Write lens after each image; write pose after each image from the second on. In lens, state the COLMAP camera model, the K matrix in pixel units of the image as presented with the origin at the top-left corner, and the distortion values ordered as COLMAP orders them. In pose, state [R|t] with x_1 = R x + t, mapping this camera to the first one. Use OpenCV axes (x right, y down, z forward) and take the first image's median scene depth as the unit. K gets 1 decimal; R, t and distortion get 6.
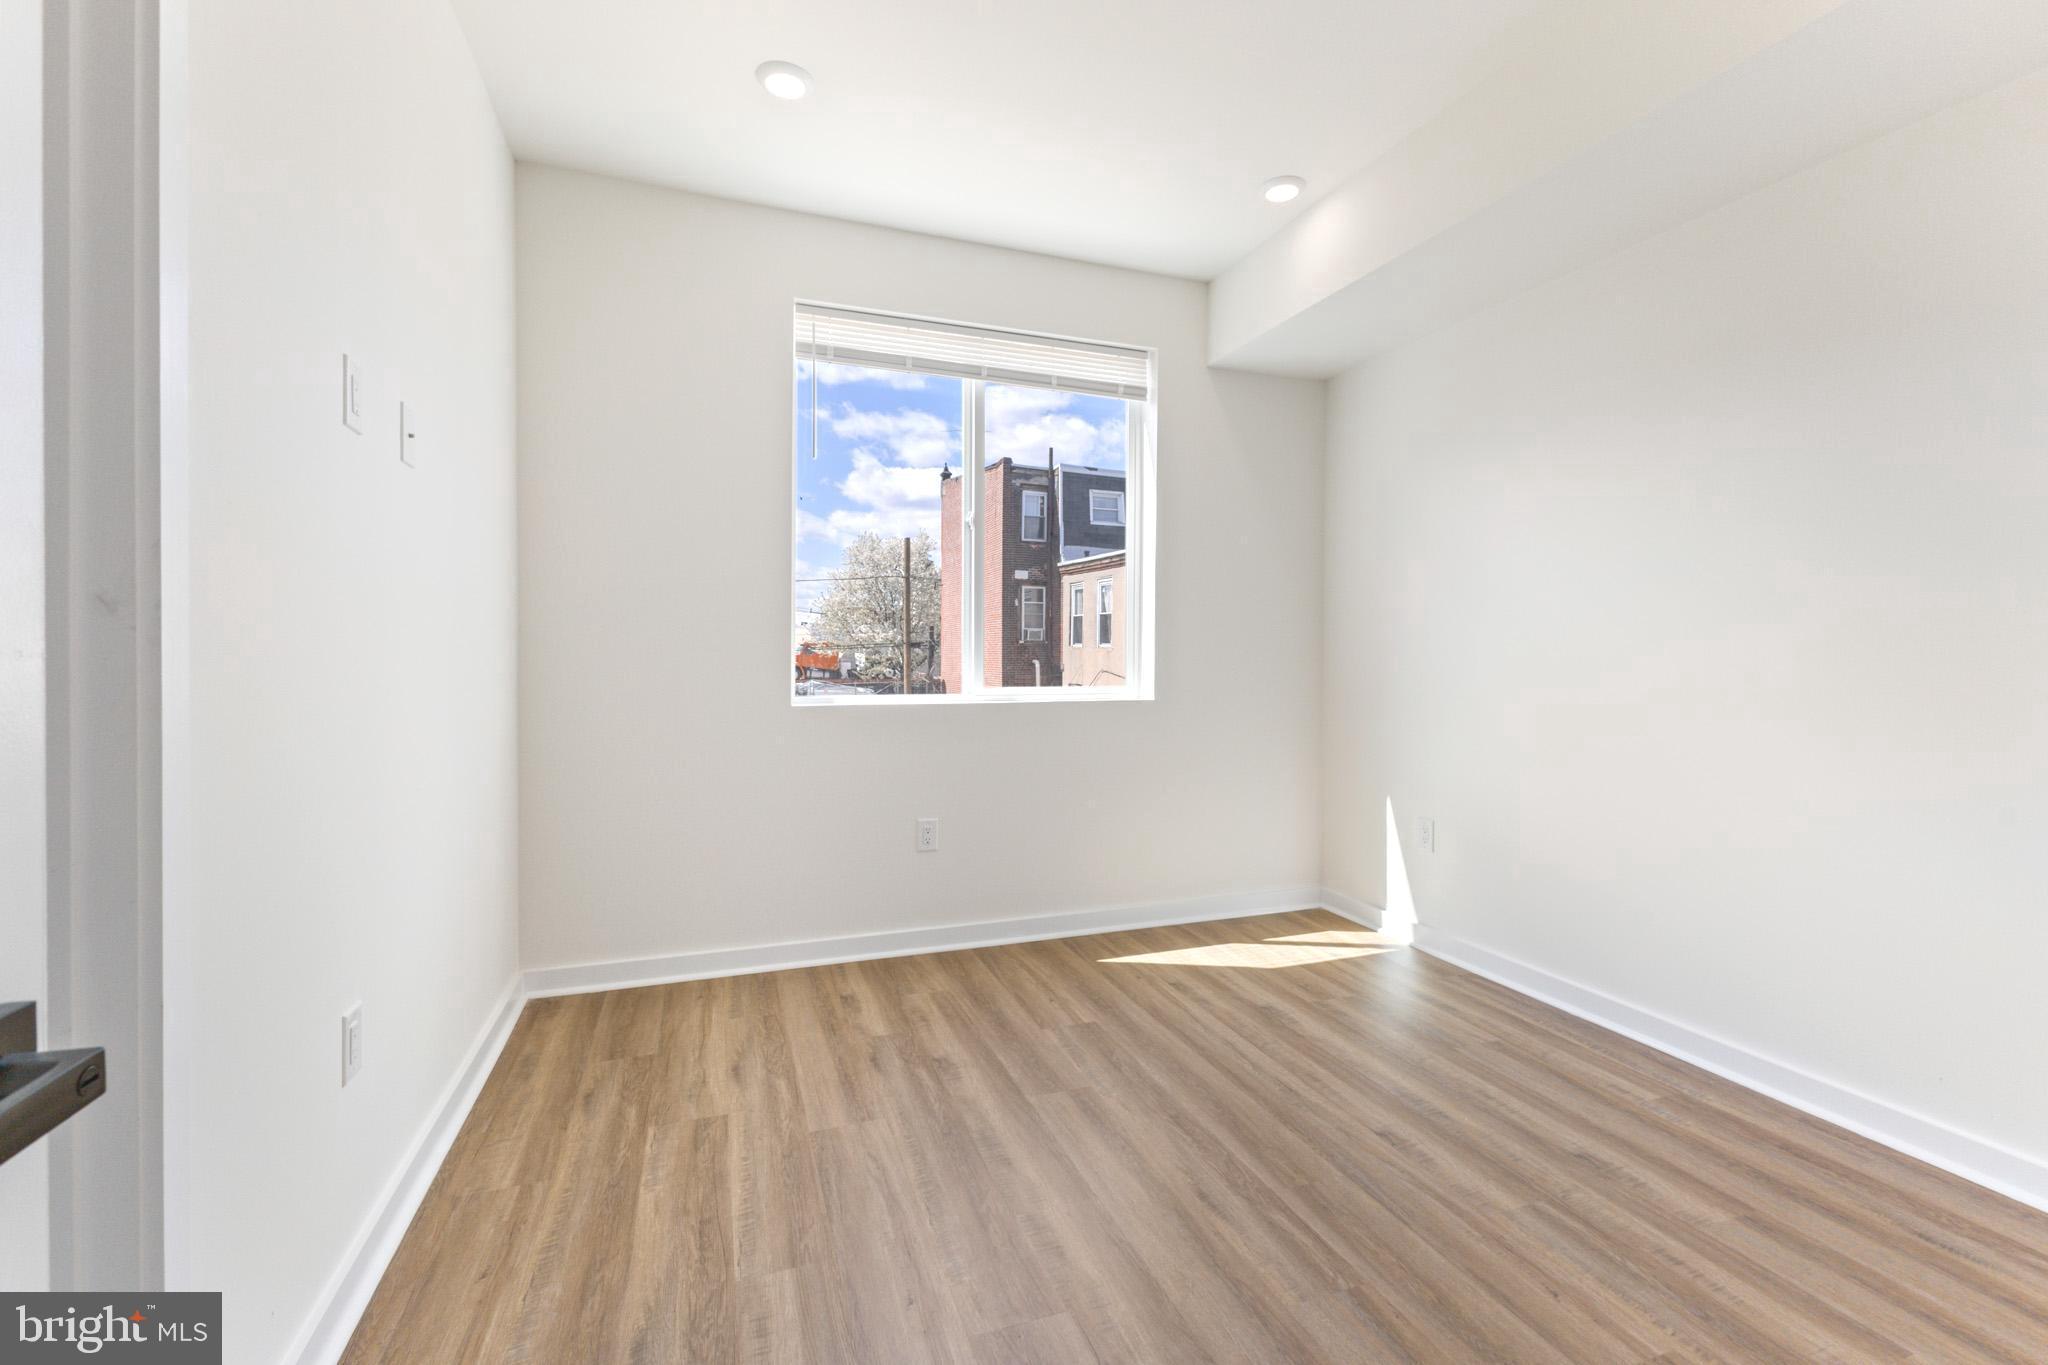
lens RADIAL K [[898.0, 0, 1022.7], [0, 898.0, 666.2], [0, 0, 1]] dist [0.013224, -0.003822]
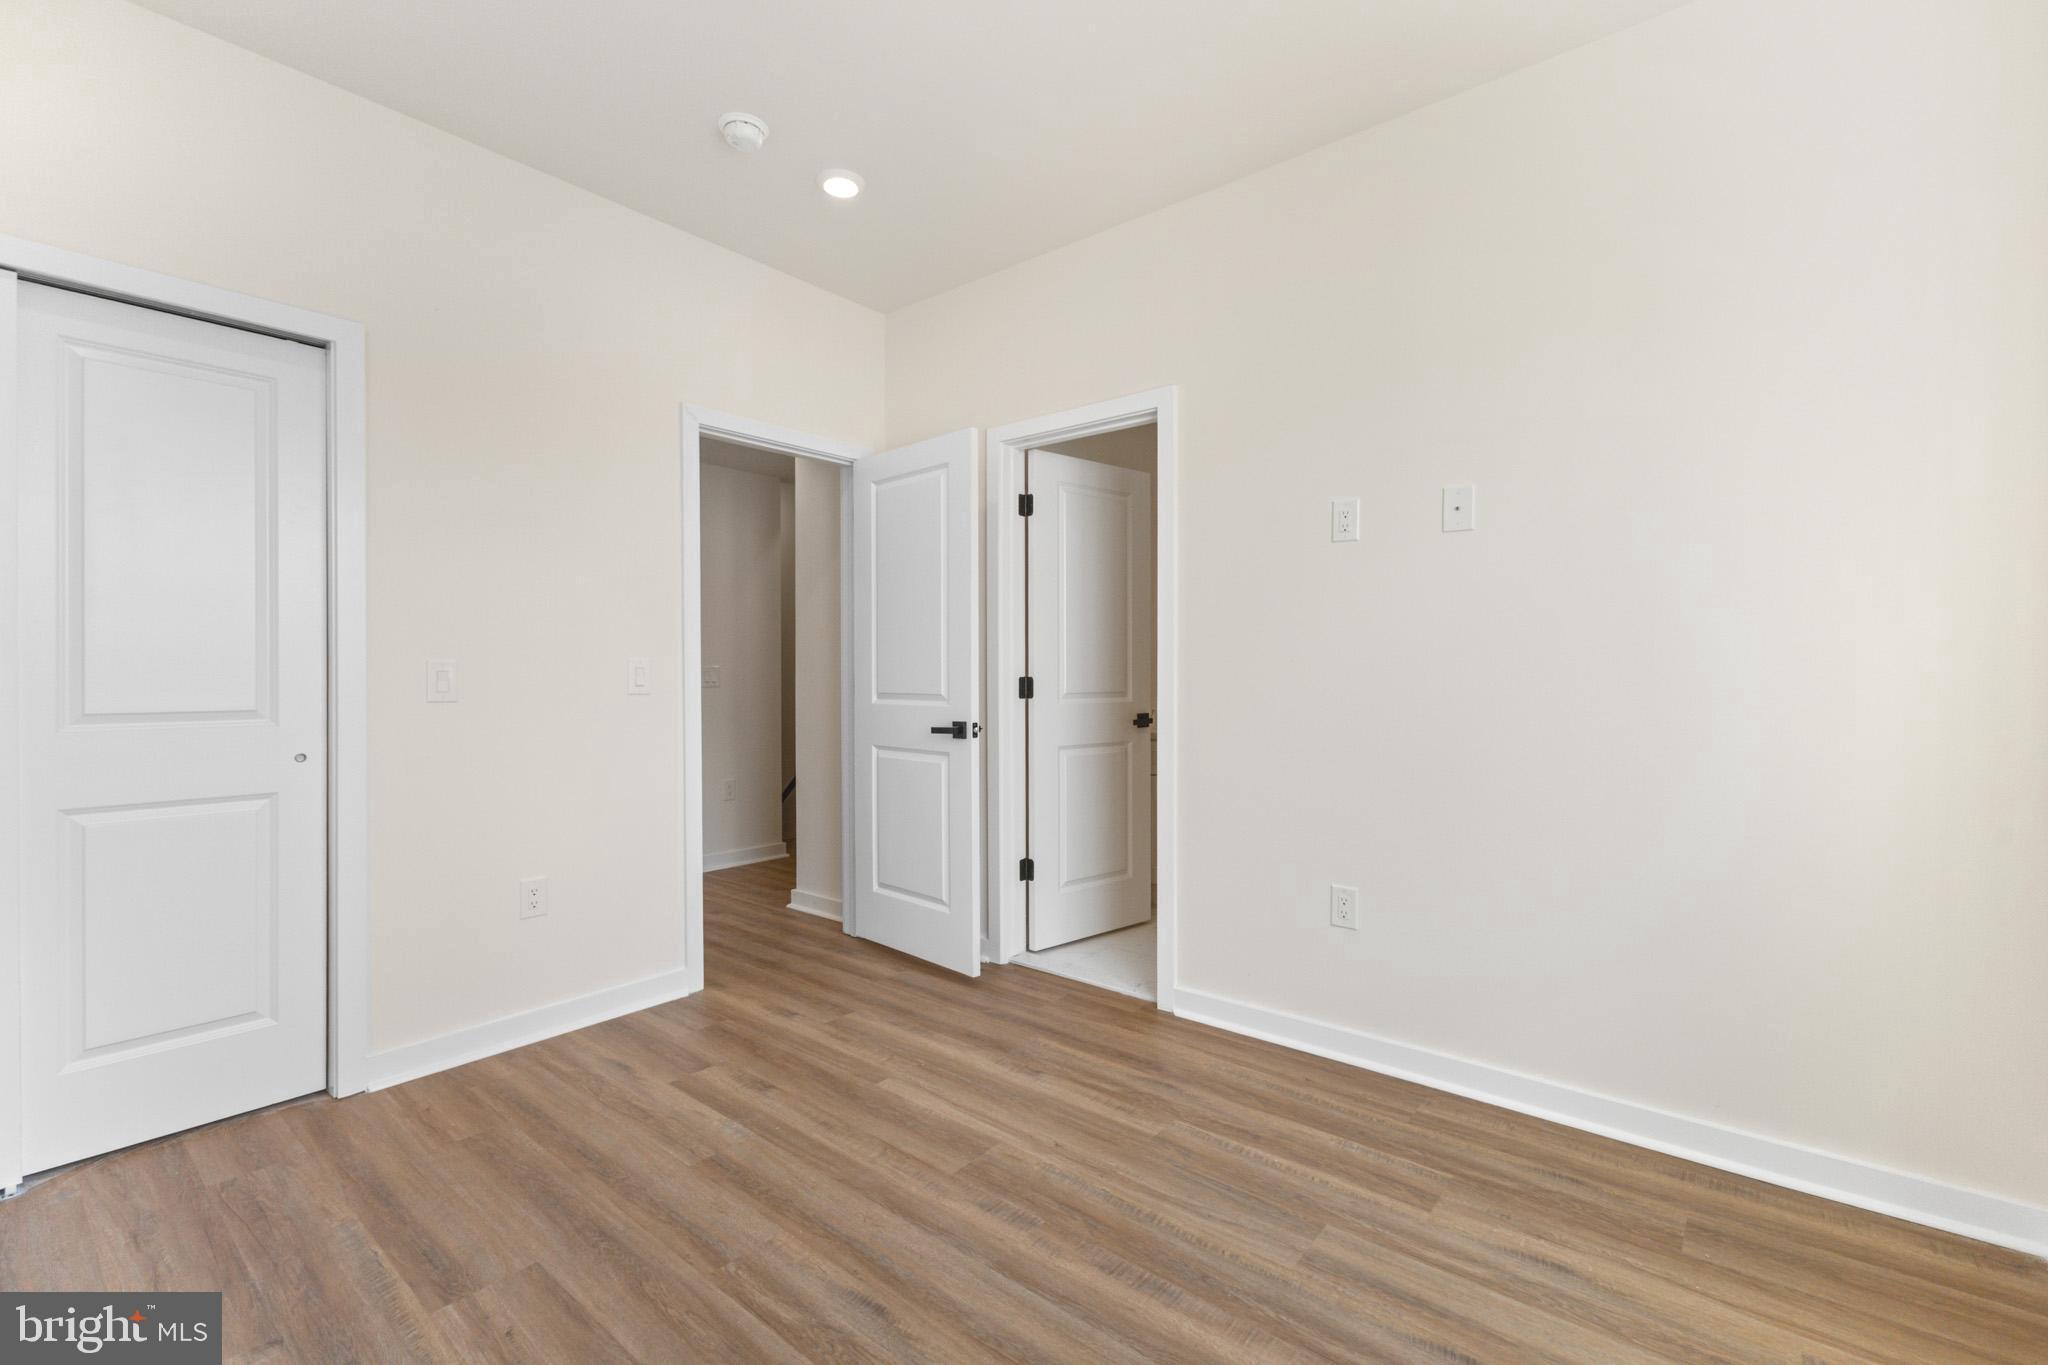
lens RADIAL K [[898.0, 0, 1027.3], [0, 898.0, 672.3], [0, 0, 1]] dist [0.013224, -0.003822]
pose [[-0.861065, -0.000165, -0.508495, 0.516749], [-0.008293, 0.999872, 0.013719, -0.029003], [0.508427, 0.016030, -0.860956, 1.808592]]
